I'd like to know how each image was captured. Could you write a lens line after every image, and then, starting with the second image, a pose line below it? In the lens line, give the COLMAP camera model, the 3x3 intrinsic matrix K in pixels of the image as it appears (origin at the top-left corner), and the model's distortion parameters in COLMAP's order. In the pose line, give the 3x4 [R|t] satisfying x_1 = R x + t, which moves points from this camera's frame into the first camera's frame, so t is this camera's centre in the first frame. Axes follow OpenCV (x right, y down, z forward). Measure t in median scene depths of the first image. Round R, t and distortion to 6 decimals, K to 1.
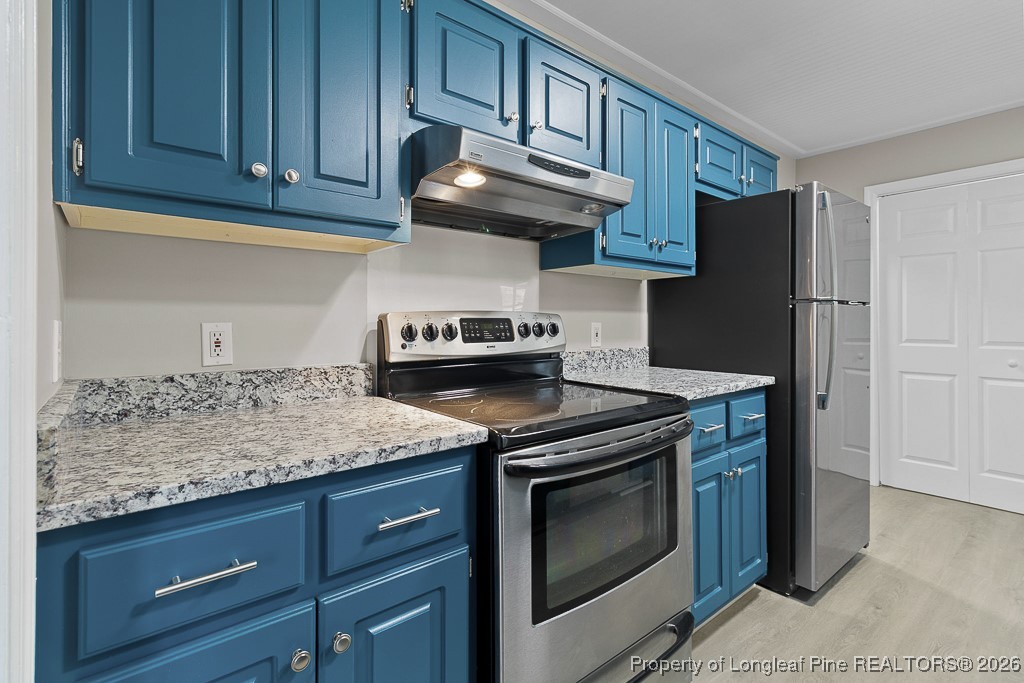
lens RADIAL K [[466.1, 0, 525.1], [0, 466.1, 320.9], [0, 0, 1]] dist [0.001757, 0.000226]
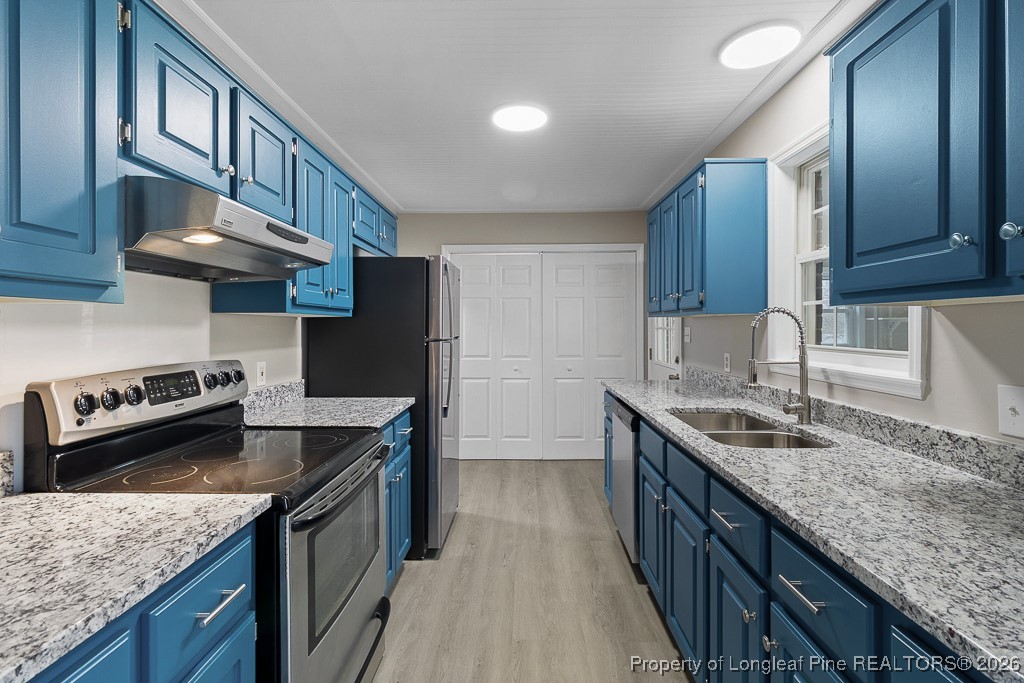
lens RADIAL K [[436.3, 0, 512.0], [0, 436.3, 341.5], [0, 0, 1]] dist [0.001703, 0.000157]
pose [[0.675707, -0.012864, 0.737058, -0.243949], [0.002783, 0.999885, 0.014900, -0.073446], [-0.737165, -0.008017, 0.675665, -0.043682]]
